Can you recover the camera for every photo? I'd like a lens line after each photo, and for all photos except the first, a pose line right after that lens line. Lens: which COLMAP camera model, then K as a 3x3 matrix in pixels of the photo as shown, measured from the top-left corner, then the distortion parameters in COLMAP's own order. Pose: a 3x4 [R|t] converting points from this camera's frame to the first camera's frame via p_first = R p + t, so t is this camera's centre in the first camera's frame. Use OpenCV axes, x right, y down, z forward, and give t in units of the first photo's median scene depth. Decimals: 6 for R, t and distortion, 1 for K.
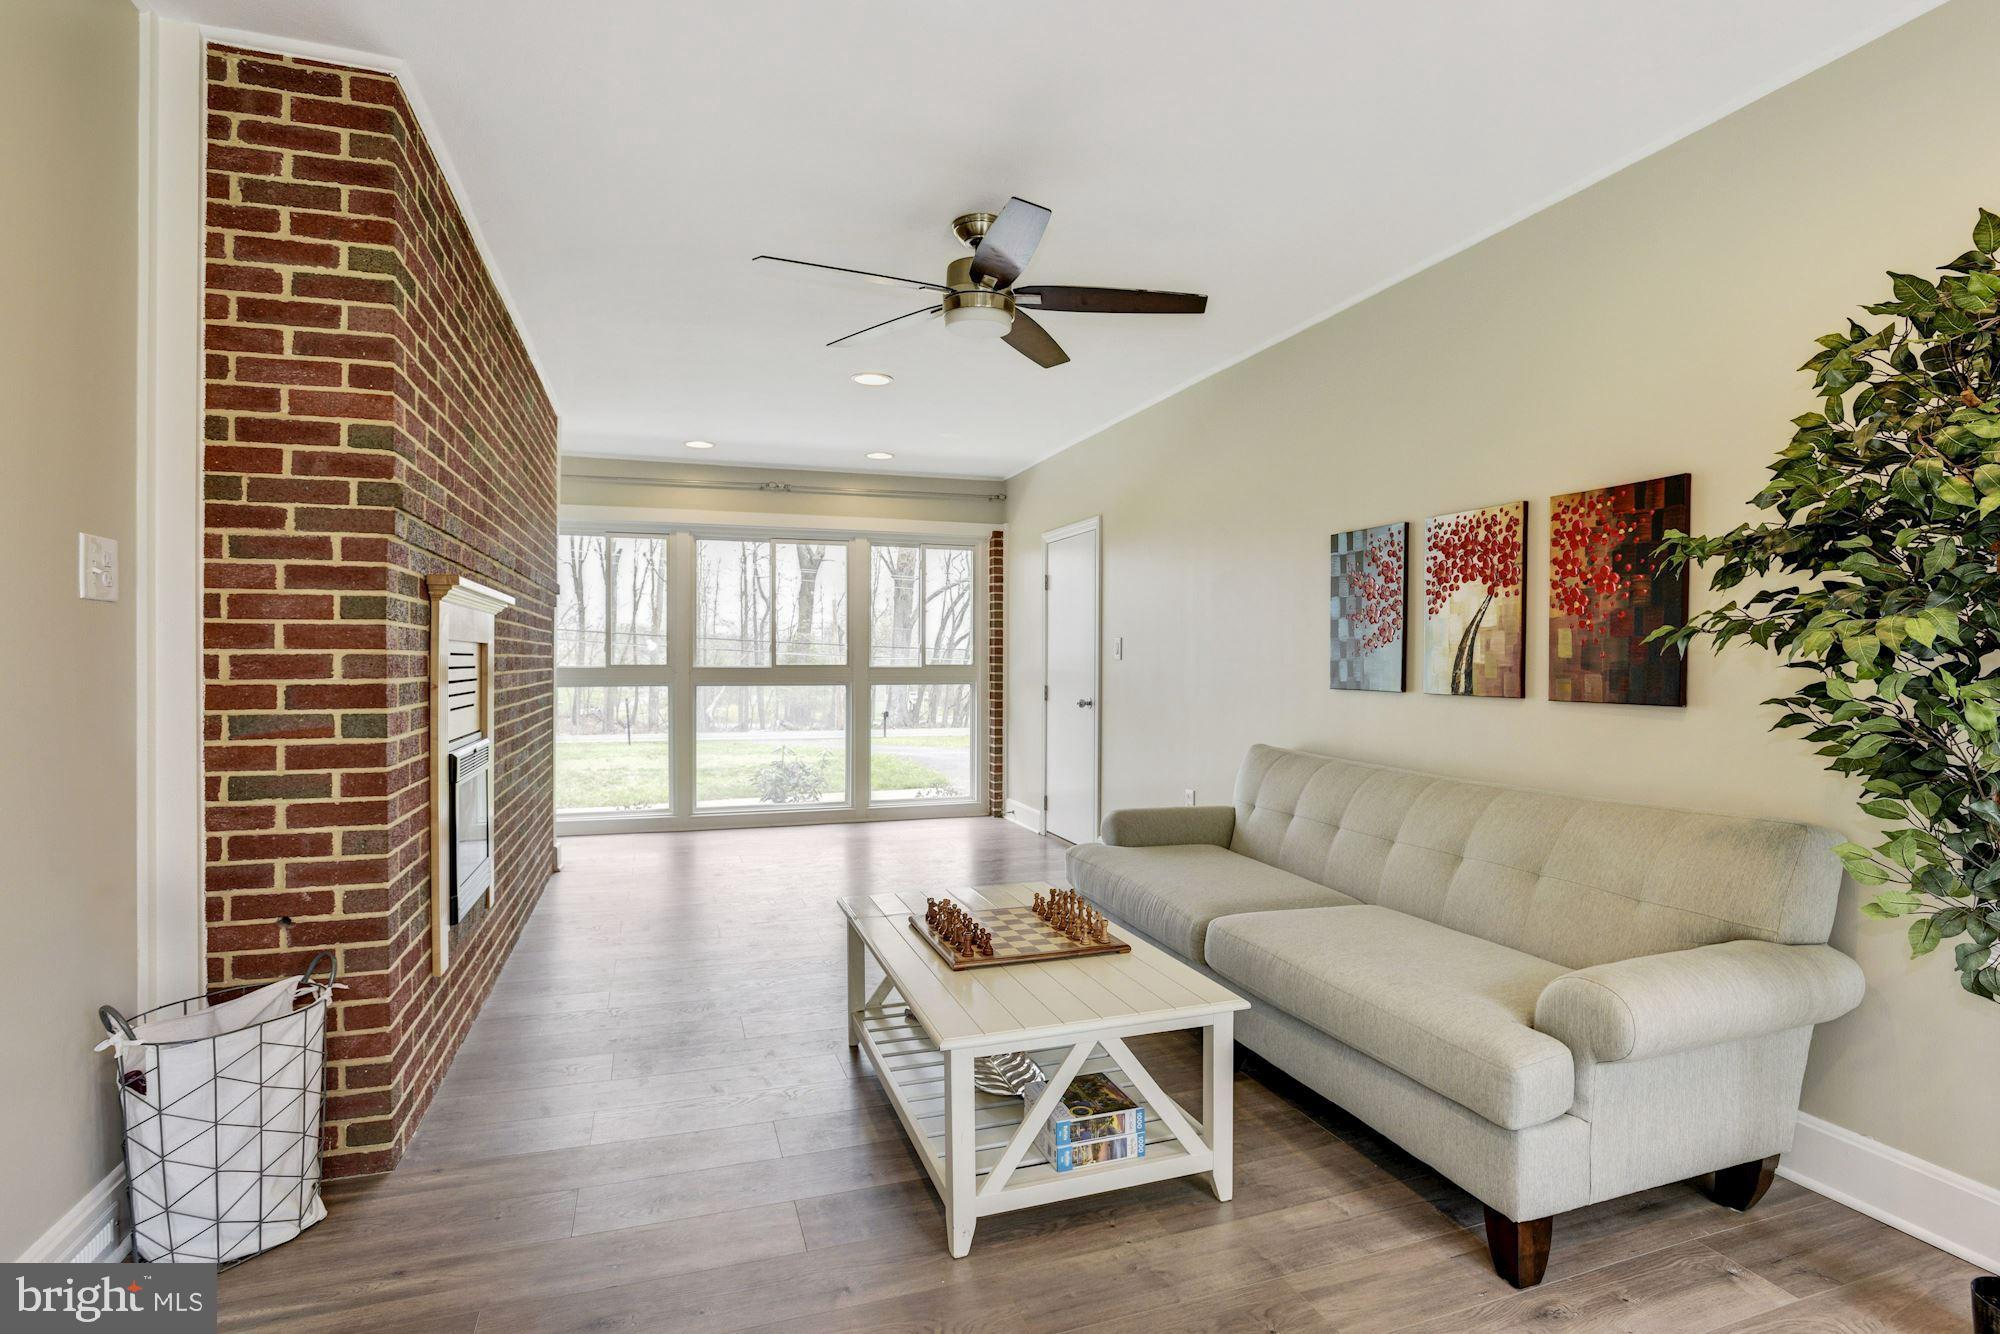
lens RADIAL K [[984.4, 0, 1016.7], [0, 984.4, 679.0], [0, 0, 1]] dist [-0.062832, 0.029953]
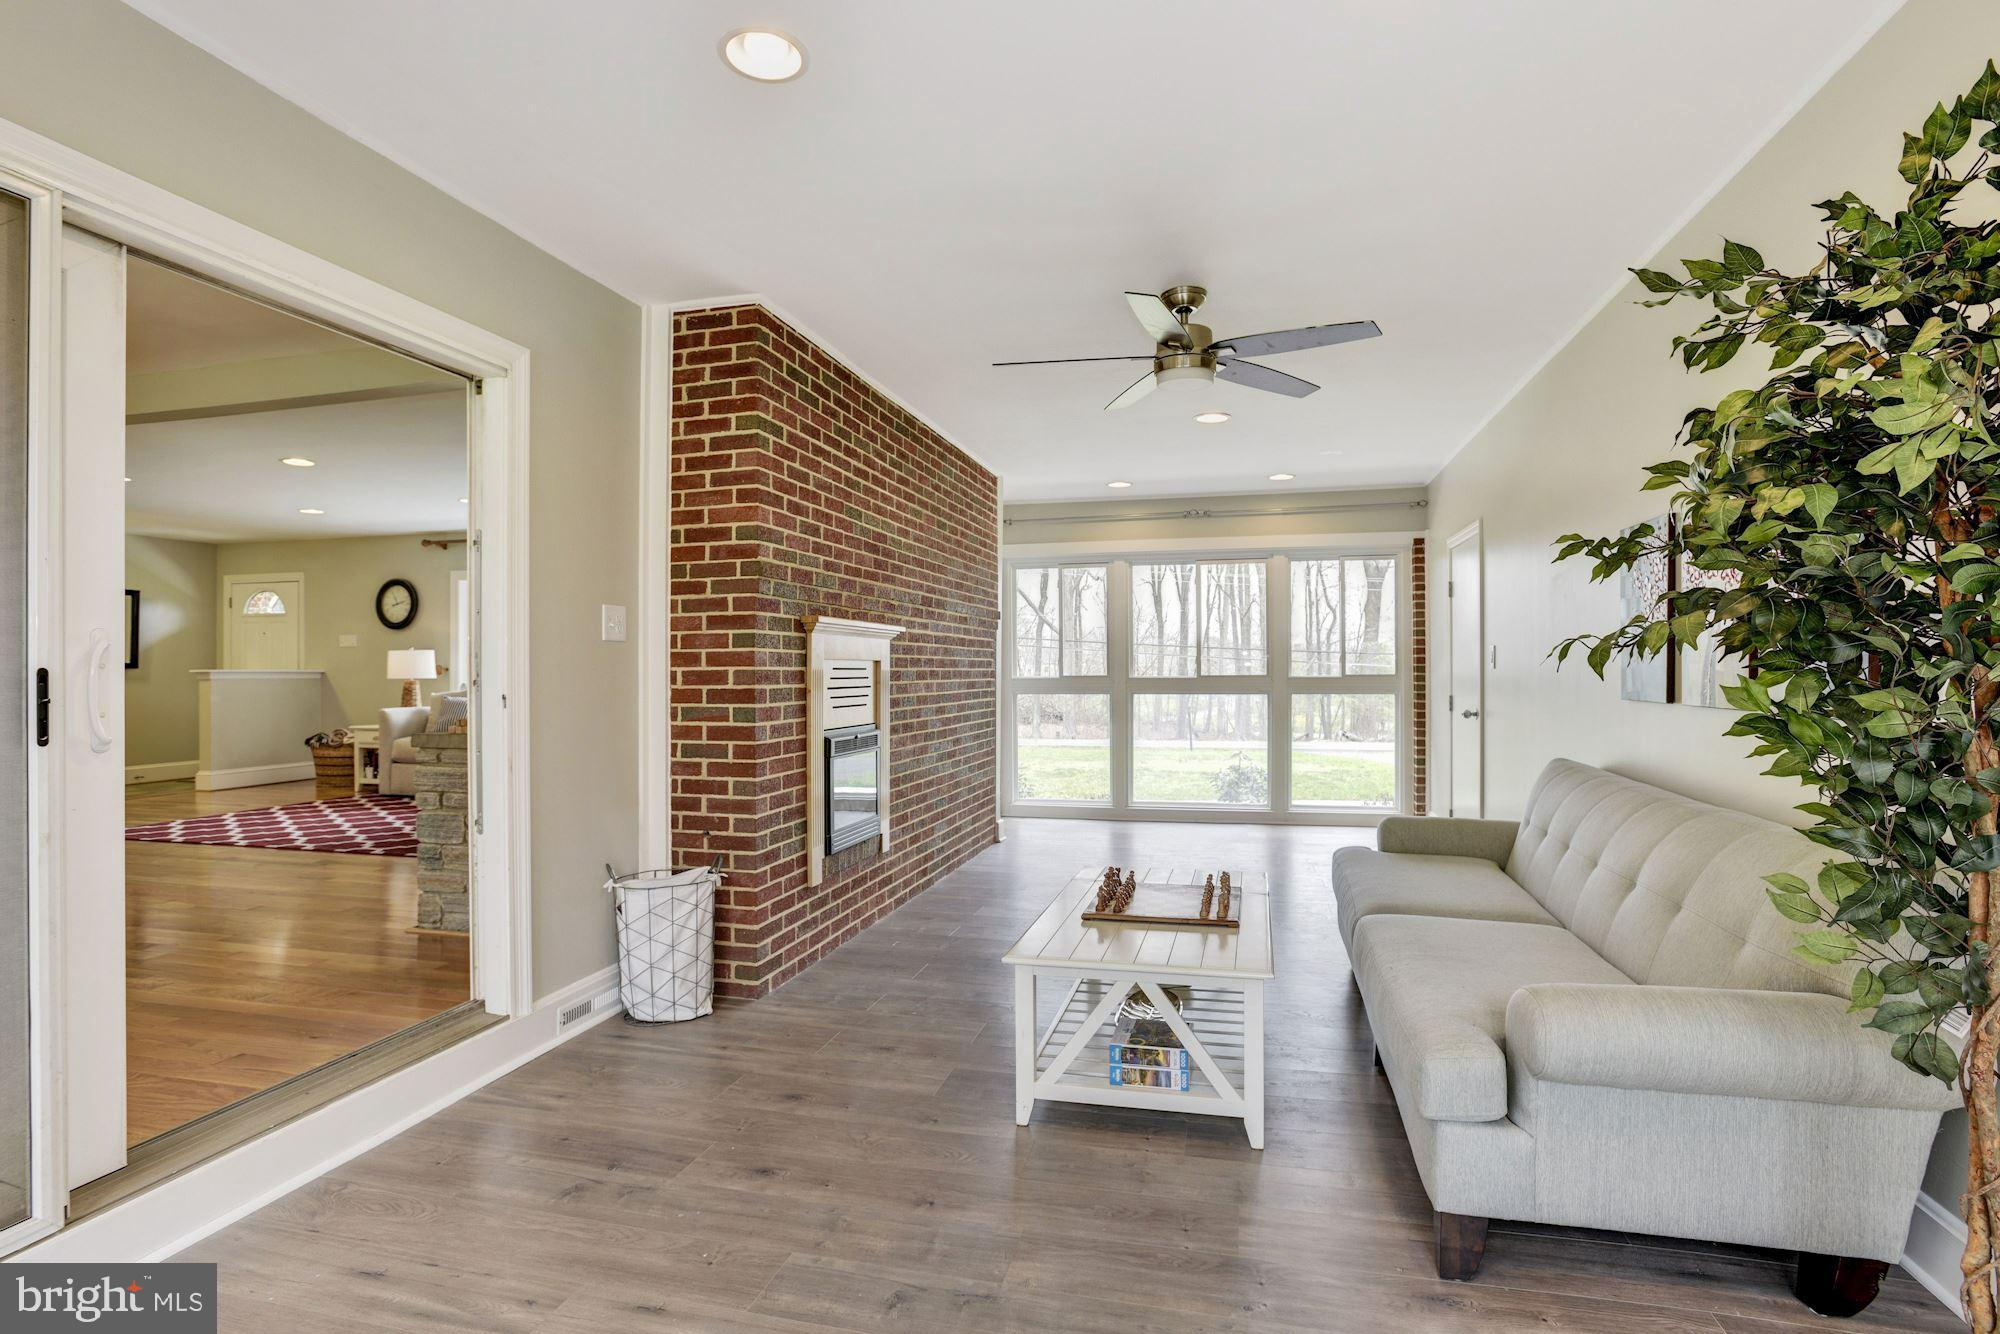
lens RADIAL K [[984.4, 0, 1016.7], [0, 984.4, 679.0], [0, 0, 1]] dist [-0.062832, 0.029953]
pose [[0.833056, -0.001948, -0.553185, 0.518539], [-0.003899, 0.999948, -0.009393, 0.002734], [0.553175, 0.009981, 0.833005, -0.086882]]
